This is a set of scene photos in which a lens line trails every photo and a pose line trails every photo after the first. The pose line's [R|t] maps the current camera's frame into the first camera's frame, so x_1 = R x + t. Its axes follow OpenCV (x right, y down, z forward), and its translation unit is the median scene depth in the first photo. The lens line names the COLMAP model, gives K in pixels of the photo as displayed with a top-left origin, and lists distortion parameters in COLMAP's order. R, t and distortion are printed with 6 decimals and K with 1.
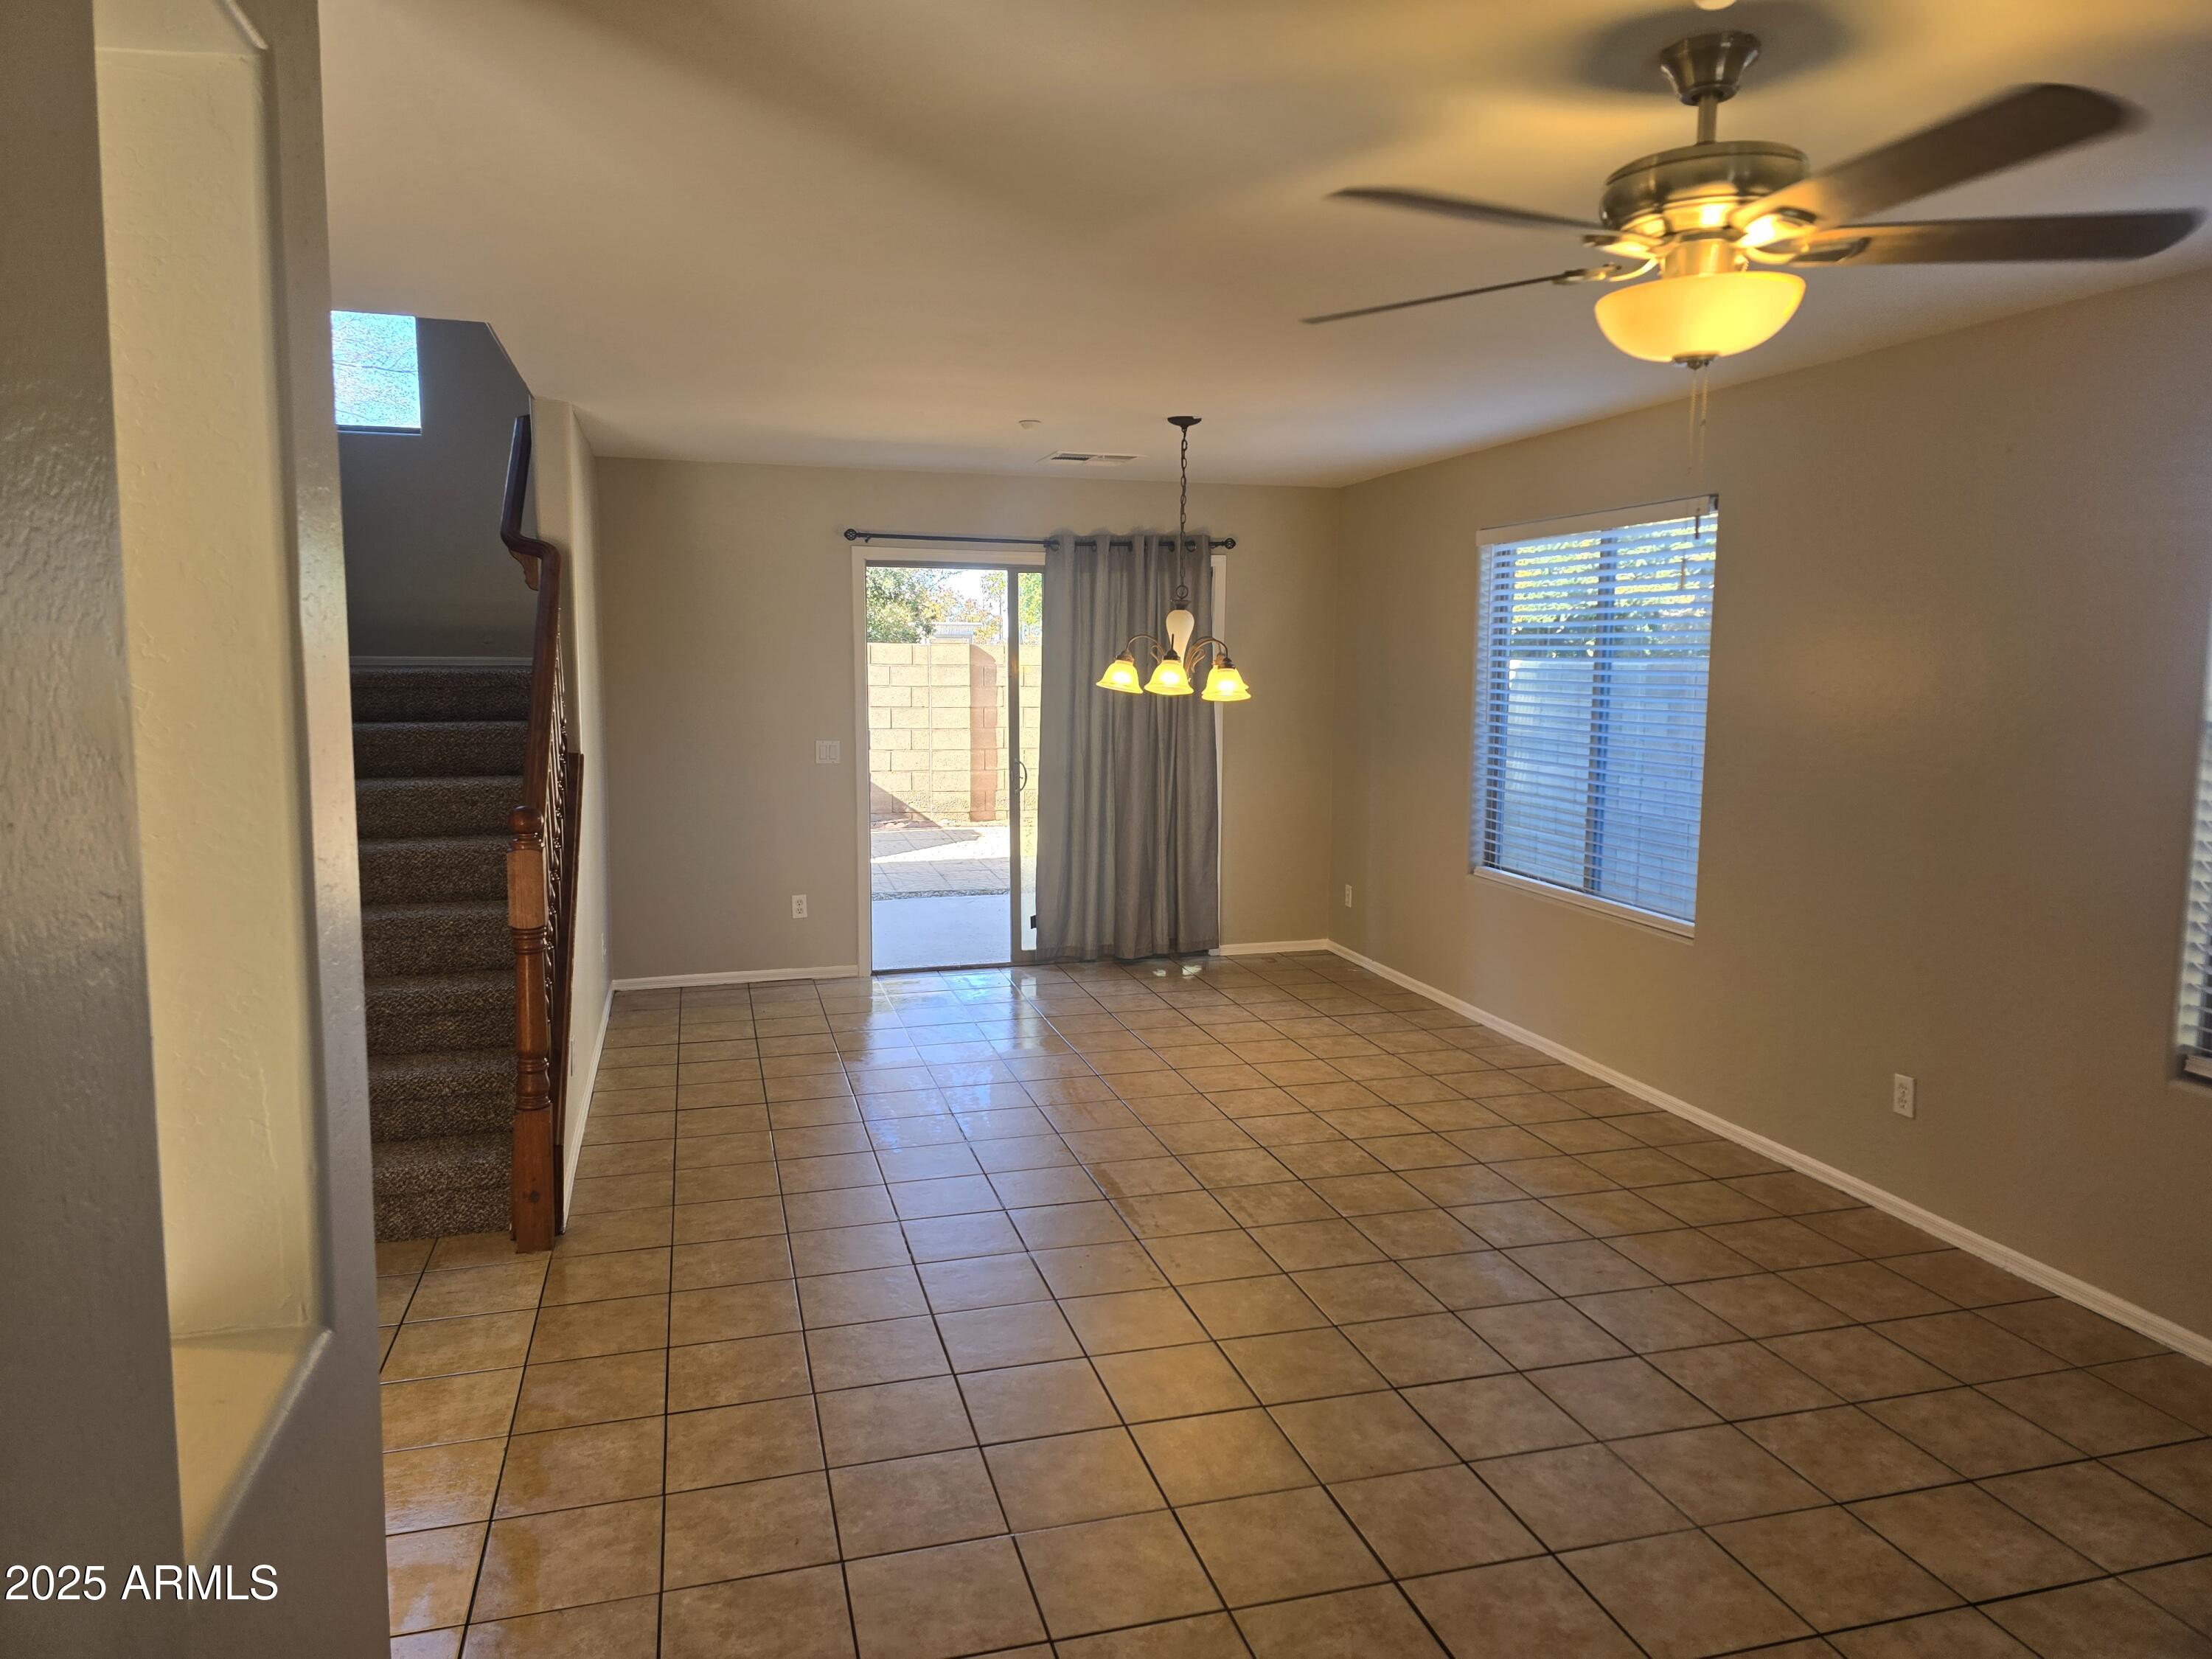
lens RADIAL K [[1490.6, 0, 1120.3], [0, 1490.6, 819.4], [0, 0, 1]] dist [0.061661, -0.032611]
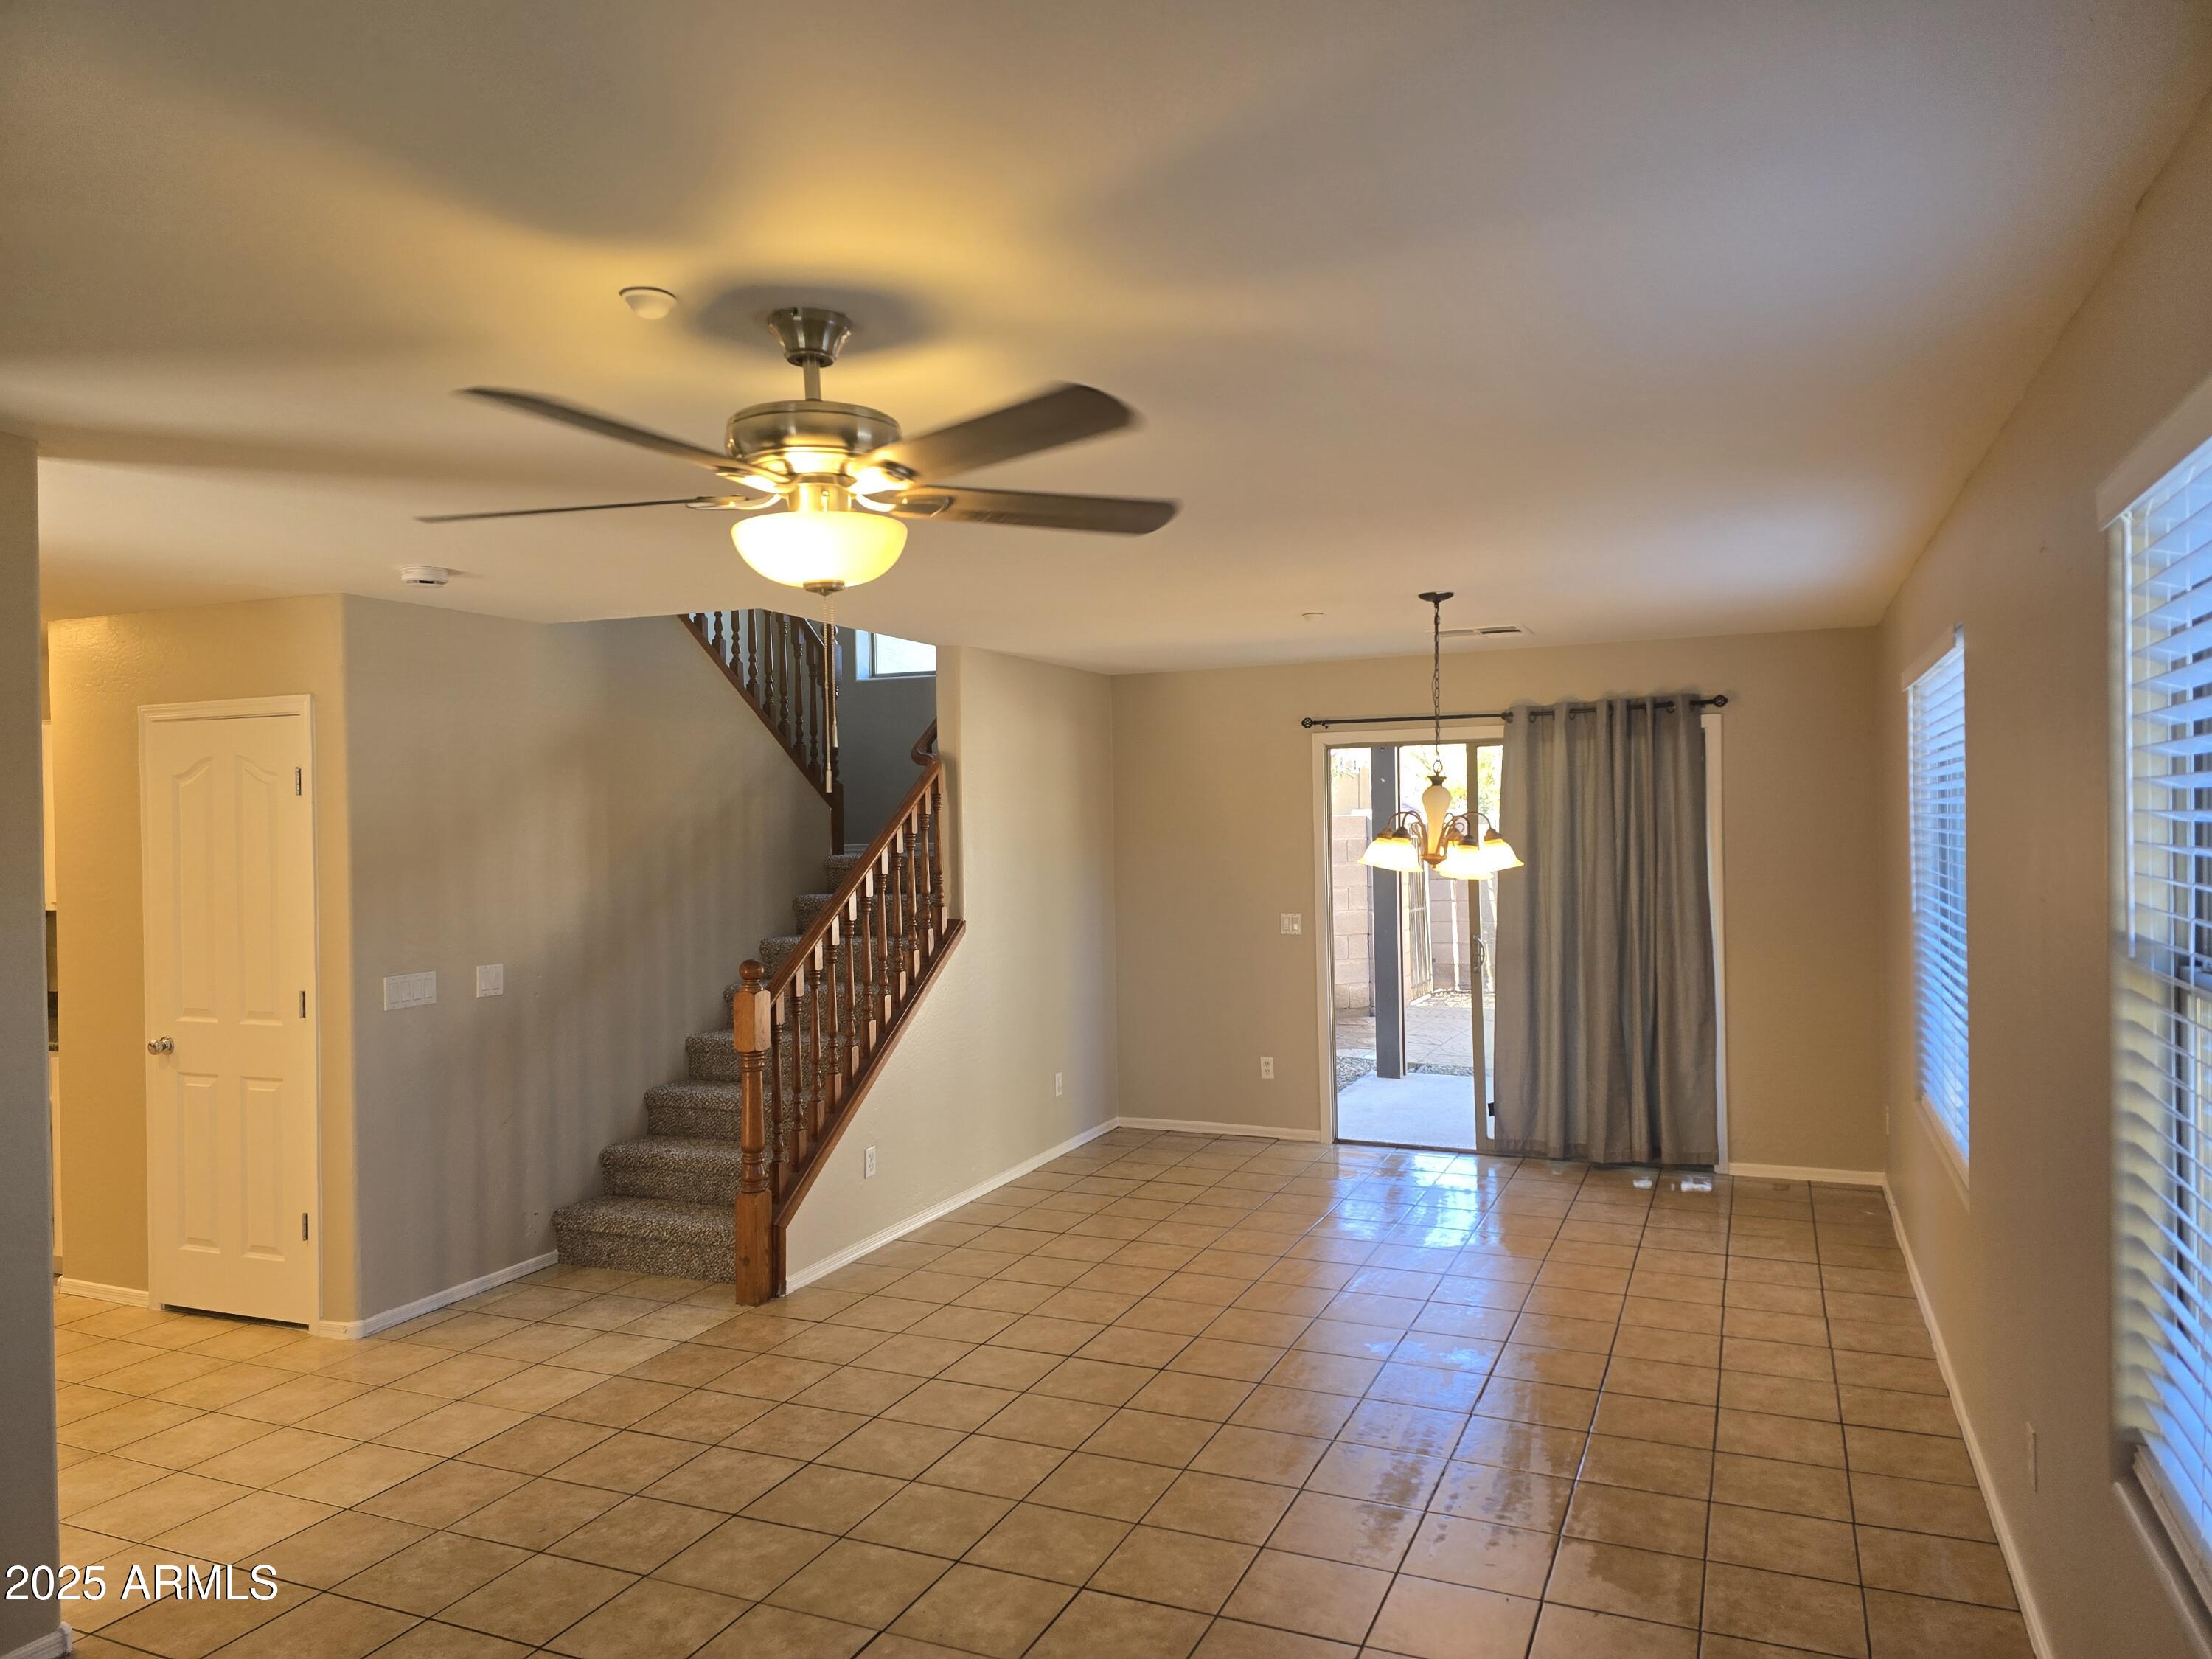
lens RADIAL K [[1490.6, 0, 1099.9], [0, 1490.6, 814.1], [0, 0, 1]] dist [0.061661, -0.032611]
pose [[0.768718, -0.022932, -0.639177, 0.528093], [-0.051165, 0.993949, -0.097195, -0.017240], [0.637538, 0.107419, 0.762893, 0.128566]]
